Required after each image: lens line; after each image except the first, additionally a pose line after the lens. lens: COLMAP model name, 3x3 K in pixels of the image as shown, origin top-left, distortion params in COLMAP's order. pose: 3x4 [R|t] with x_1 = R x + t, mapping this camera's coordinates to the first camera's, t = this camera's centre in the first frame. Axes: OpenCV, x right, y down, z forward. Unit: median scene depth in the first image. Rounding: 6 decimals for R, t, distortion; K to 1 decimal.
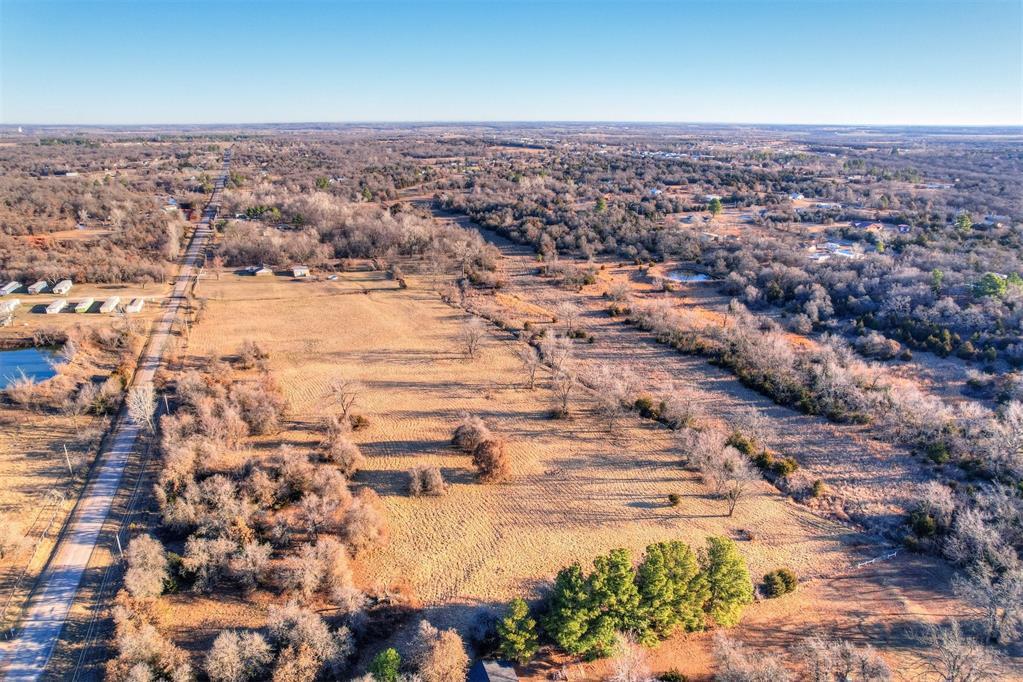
lens RADIAL K [[662.0, 0, 511.5], [0, 662.0, 341.0], [0, 0, 1]] dist [-0.080229, 0.073604]
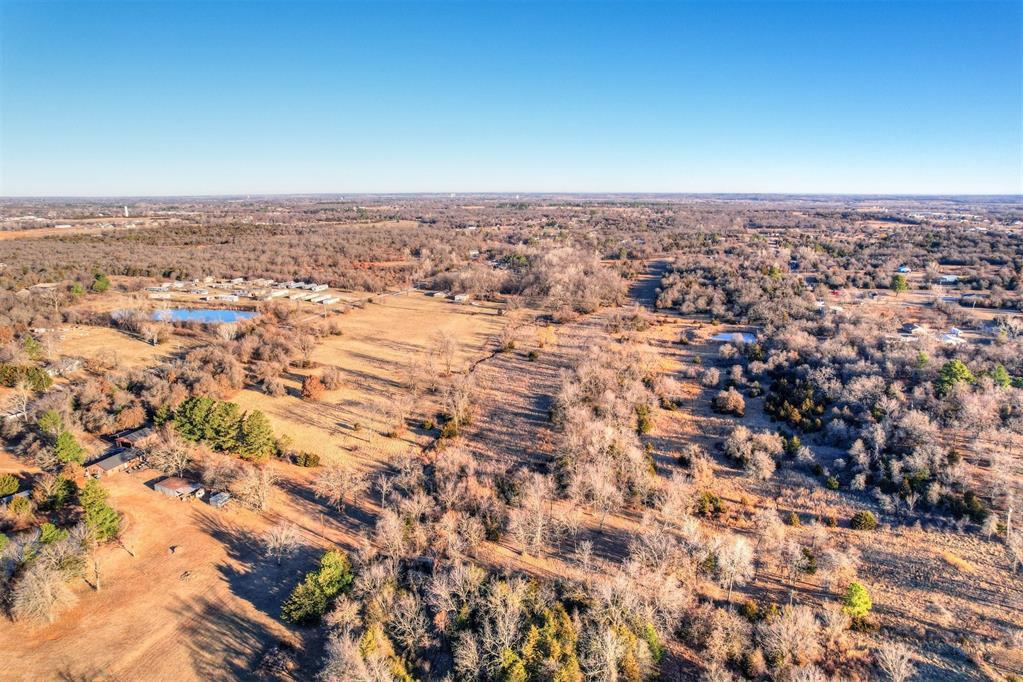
lens RADIAL K [[651.8, 0, 511.5], [0, 651.8, 341.0], [0, 0, 1]] dist [-0.076900, 0.073873]
pose [[0.794673, 0.135758, -0.591663, 0.671126], [-0.192697, 0.980676, -0.033797, 0.010679], [0.575642, 0.140869, 0.805477, -0.028077]]
